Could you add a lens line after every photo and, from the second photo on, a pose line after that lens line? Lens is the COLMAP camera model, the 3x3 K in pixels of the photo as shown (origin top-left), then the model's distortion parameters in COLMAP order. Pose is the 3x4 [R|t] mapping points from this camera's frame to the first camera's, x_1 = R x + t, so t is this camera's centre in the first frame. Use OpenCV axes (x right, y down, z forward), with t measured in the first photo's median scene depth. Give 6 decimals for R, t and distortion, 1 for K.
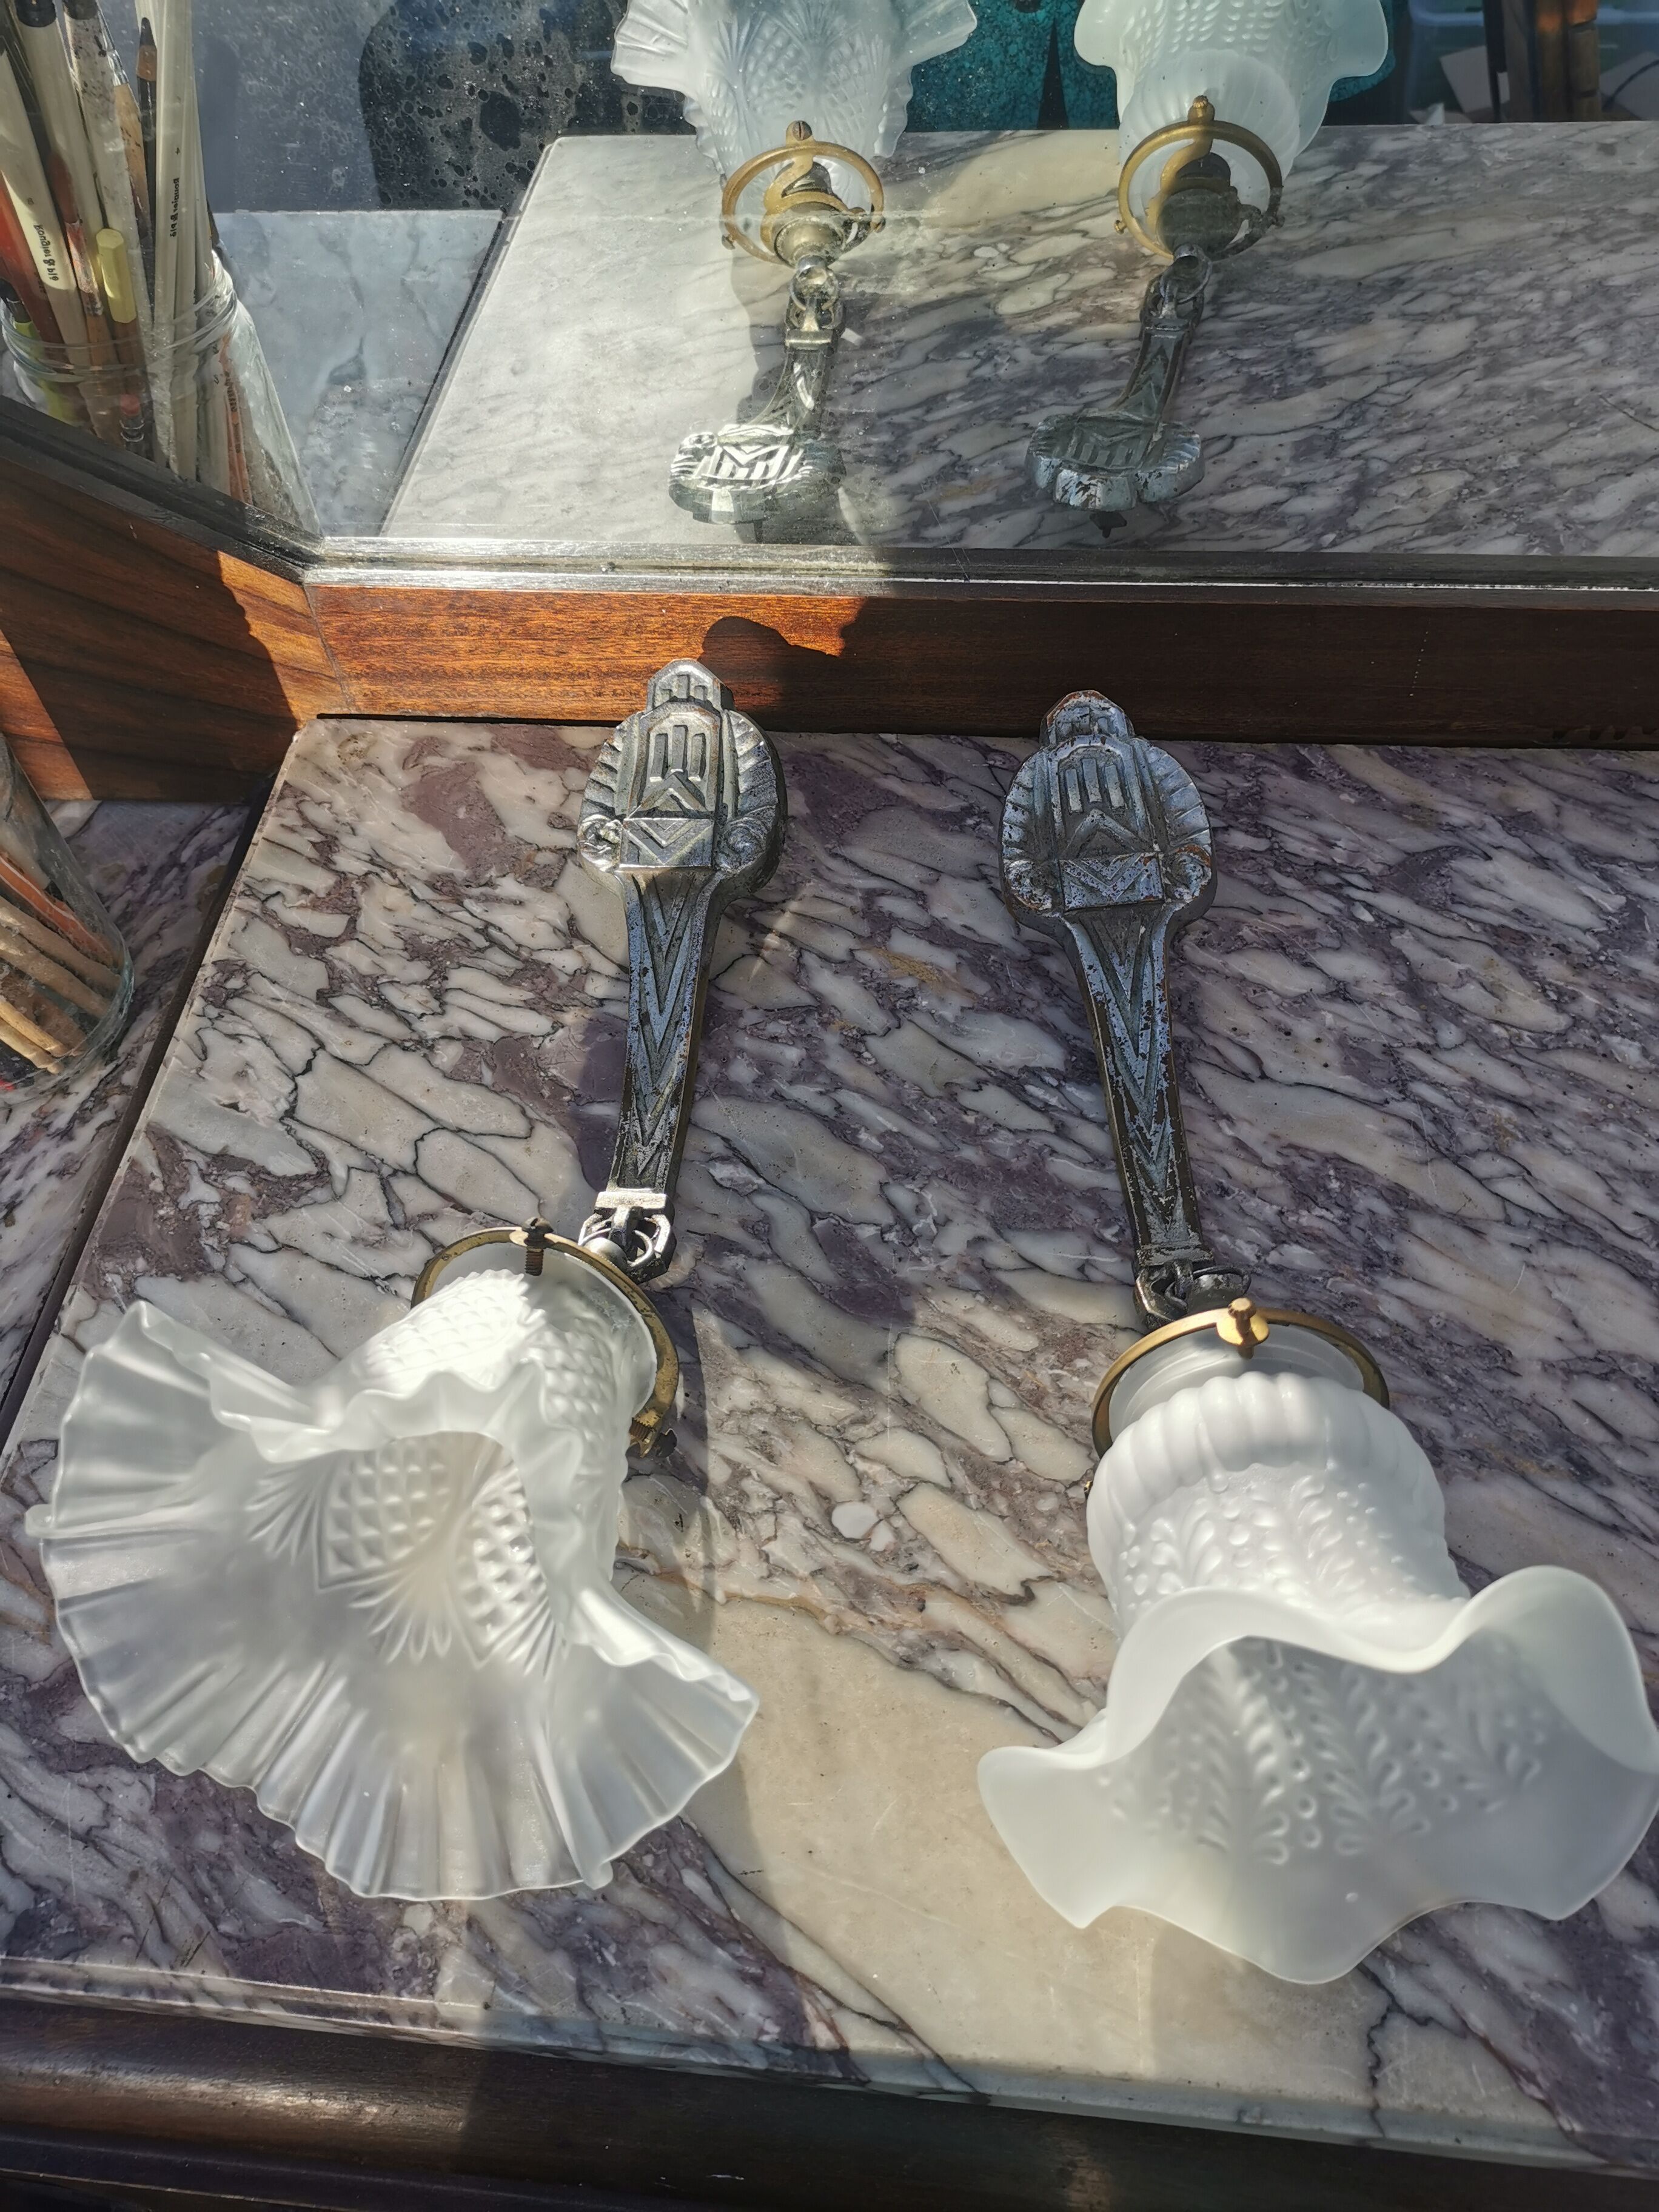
lens RADIAL K [[1751.9, 0, 814.8], [0, 1751.9, 1093.8], [0, 0, 1]] dist [0.022921, -0.030844]
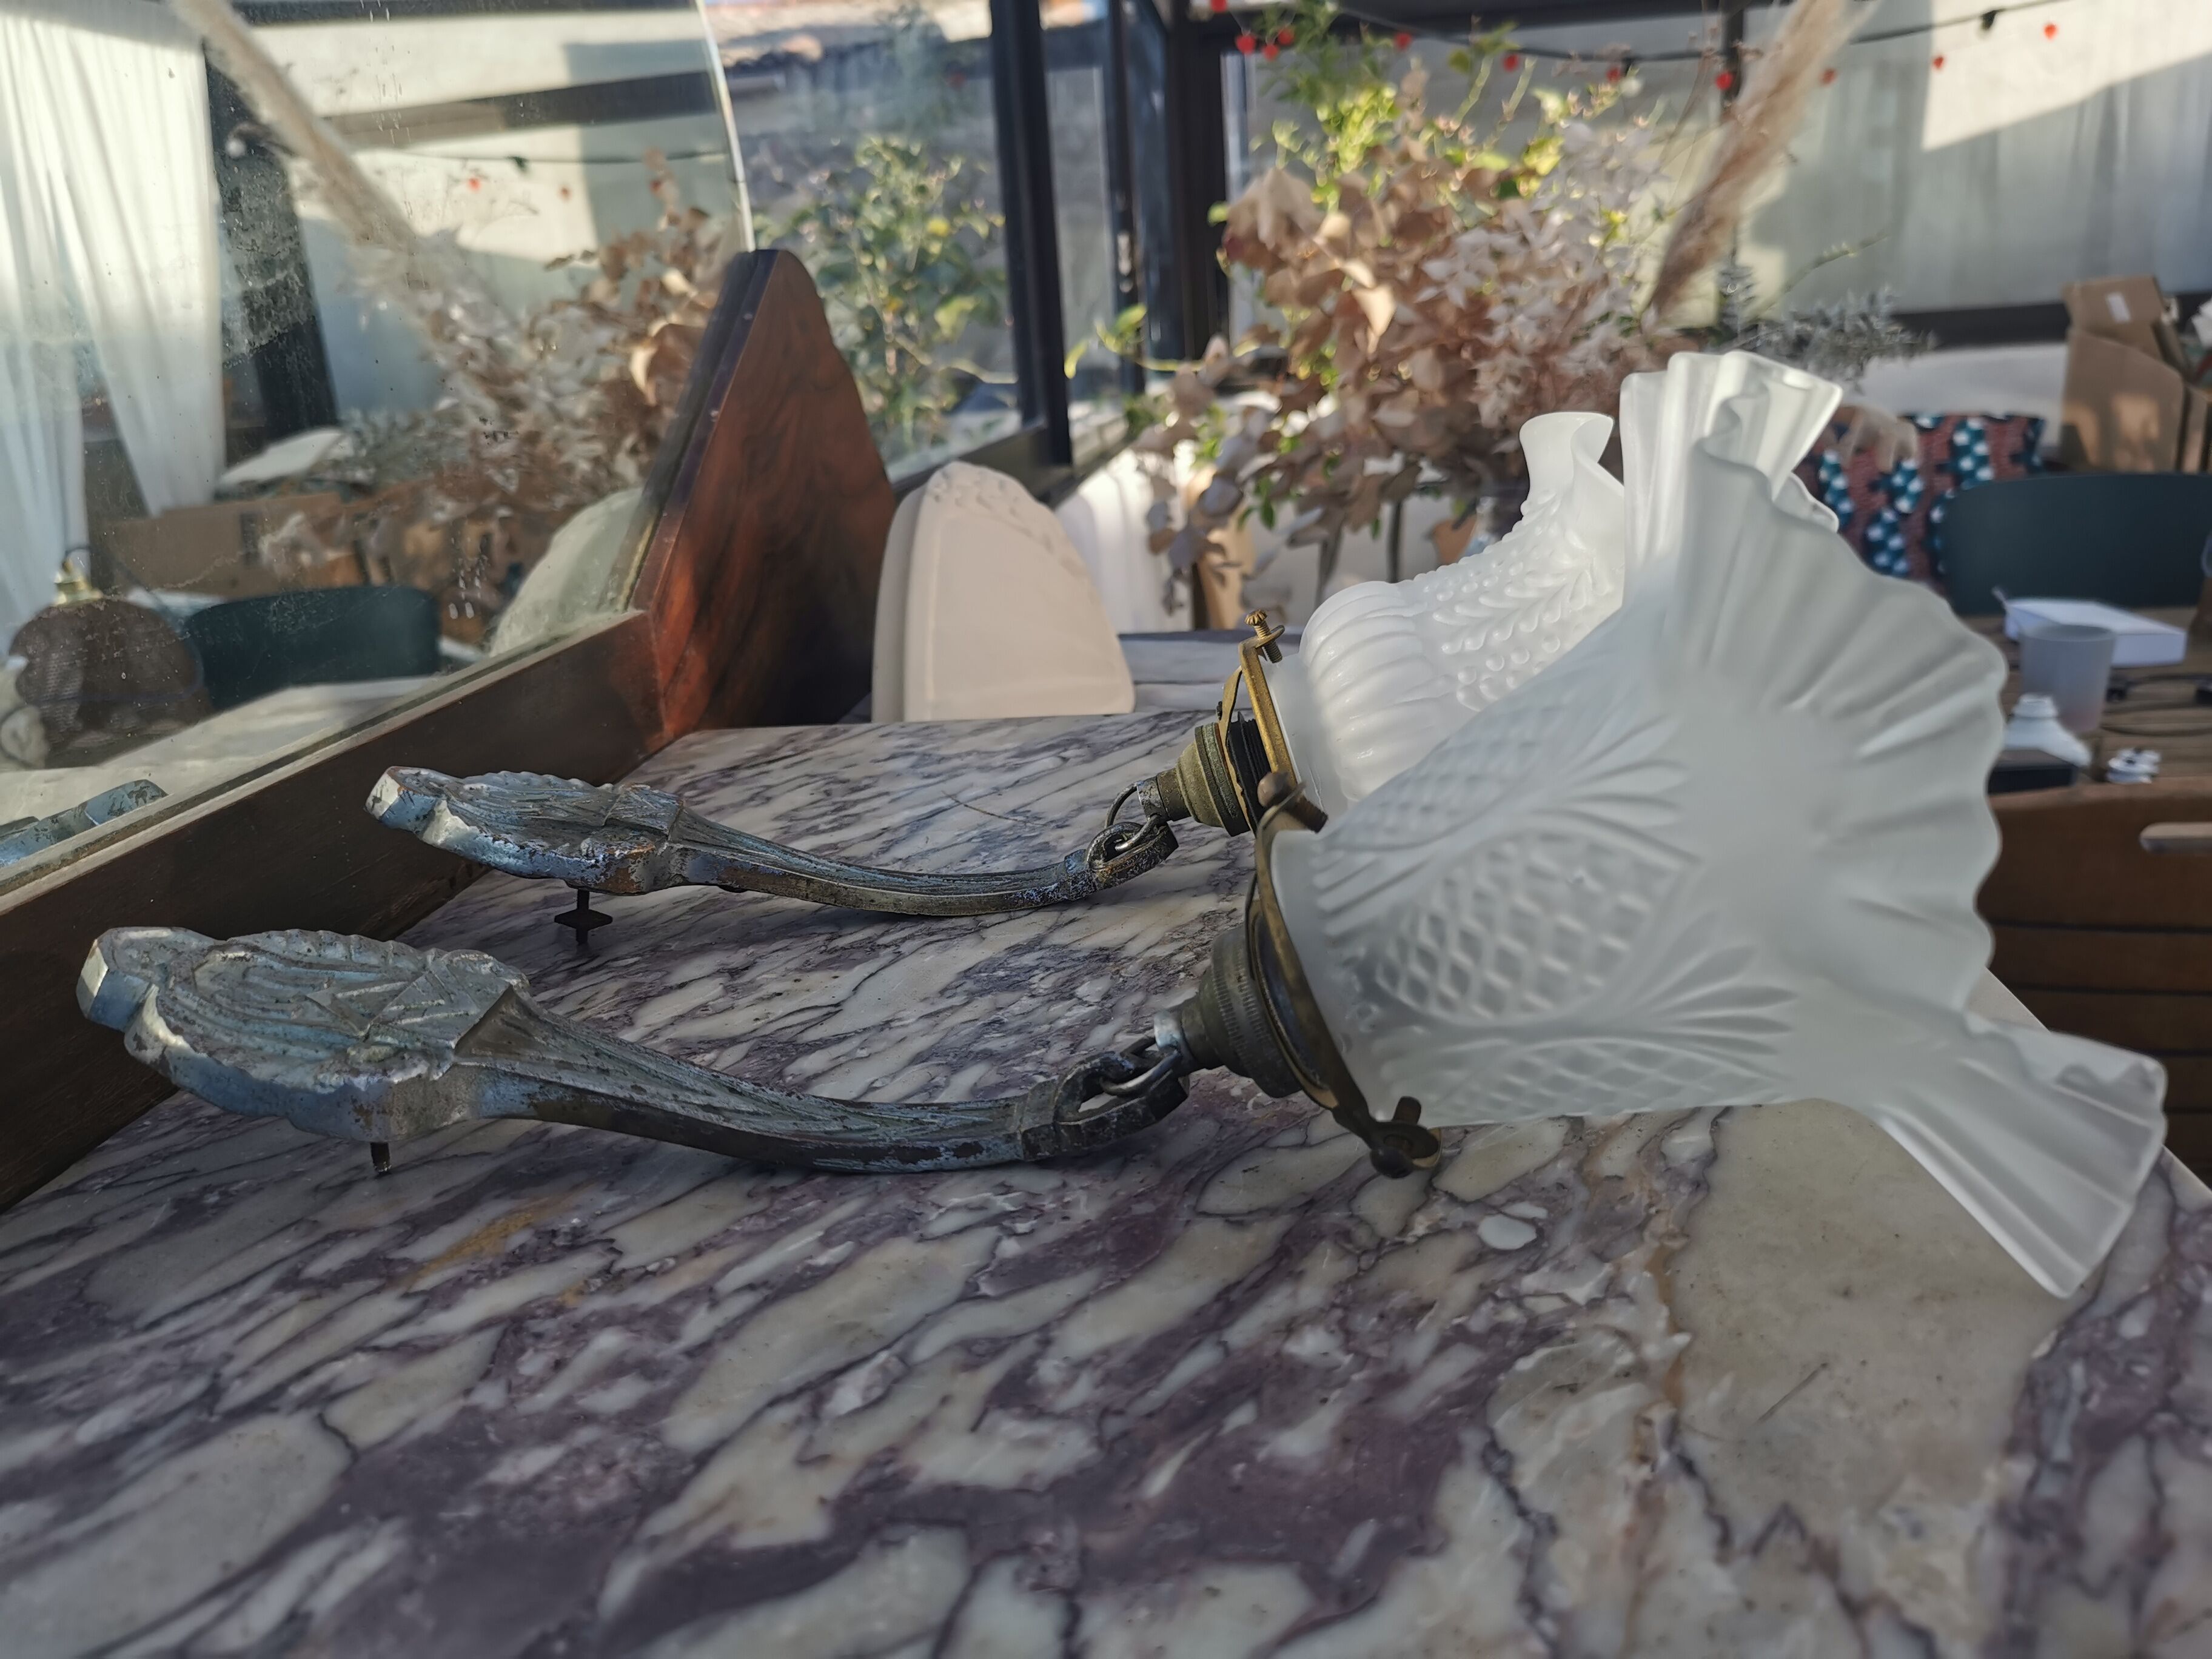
lens RADIAL K [[1751.9, 0, 1117.6], [0, 1751.9, 820.6], [0, 0, 1]] dist [0.022921, -0.030844]
pose [[0.001190, -0.210771, 0.977535, -0.516263], [0.850399, 0.514530, 0.109905, -0.032036], [-0.526136, 0.831164, 0.179852, 0.714483]]
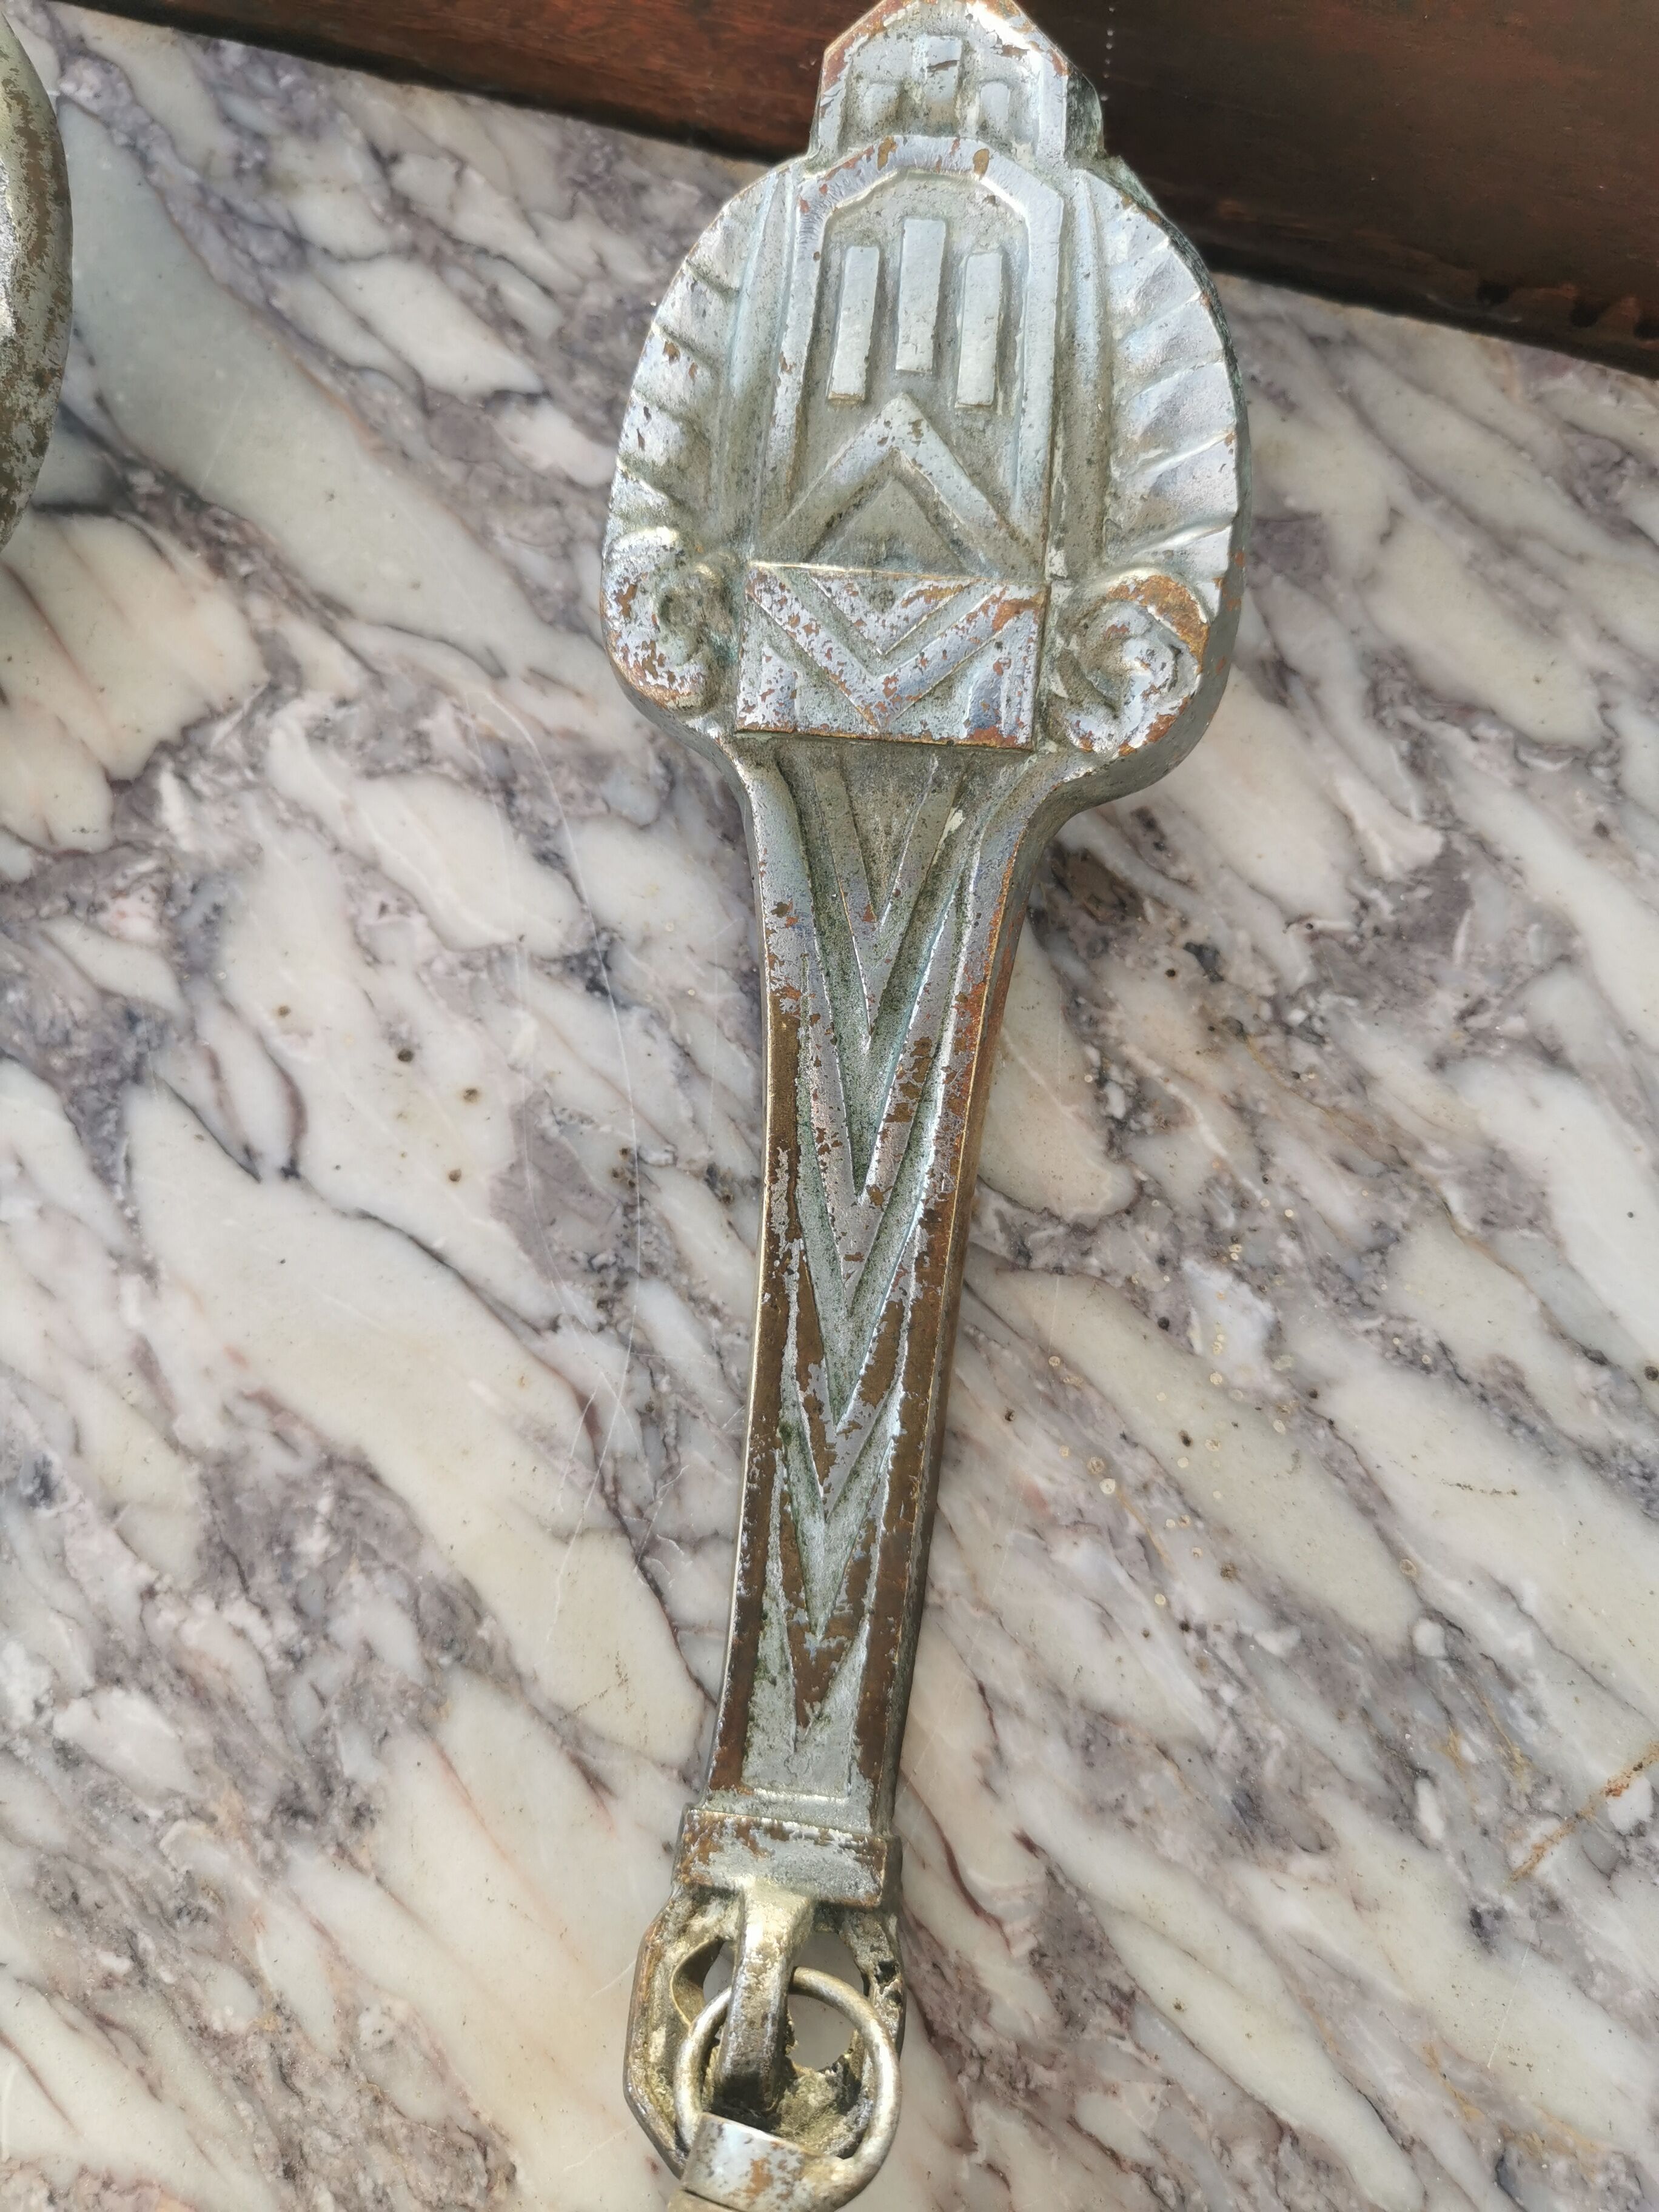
lens RADIAL K [[1751.9, 0, 833.5], [0, 1751.9, 1114.4], [0, 0, 1]] dist [0.022921, -0.030844]
pose [[0.978744, 0.203383, -0.026357, 0.378583], [-0.177758, 0.905394, 0.385570, -0.188729], [0.102282, -0.372689, 0.922302, 0.664259]]
